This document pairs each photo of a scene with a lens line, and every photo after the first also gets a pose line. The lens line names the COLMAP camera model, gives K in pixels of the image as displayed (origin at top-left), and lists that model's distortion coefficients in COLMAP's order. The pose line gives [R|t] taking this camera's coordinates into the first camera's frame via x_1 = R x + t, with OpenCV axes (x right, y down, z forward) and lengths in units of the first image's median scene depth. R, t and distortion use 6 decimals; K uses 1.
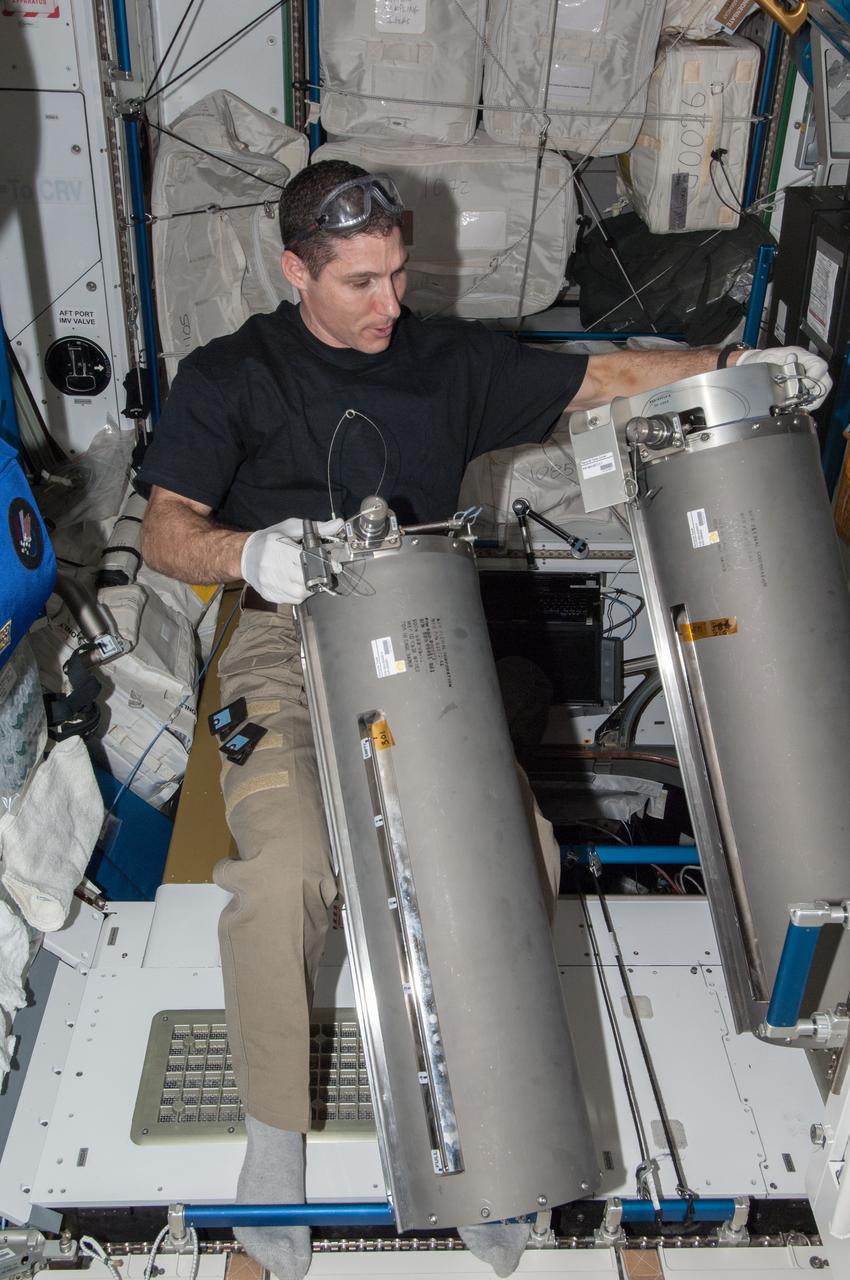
lens RADIAL K [[1218.2, 0, 415.5], [0, 1218.2, 627.3], [0, 0, 1]] dist [0.006052, 0.004580]
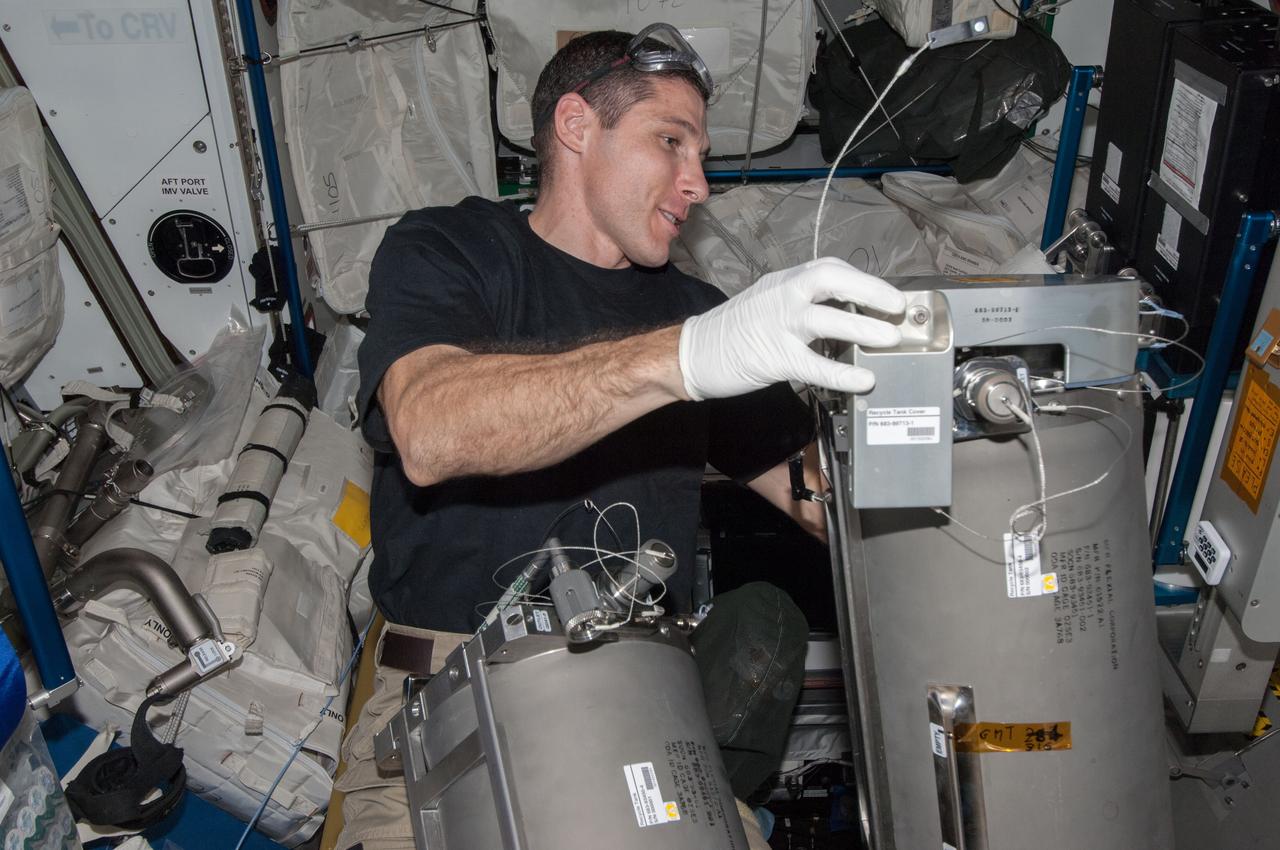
lens RADIAL K [[1218.2, 0, 640.0], [0, 1218.2, 425.0], [0, 0, 1]] dist [0.006052, 0.004580]
pose [[0.999345, -0.036174, -0.001134, 0.007815], [0.036173, 0.999345, -0.000414, -0.088072], [0.001148, 0.000372, 0.999999, 0.214309]]
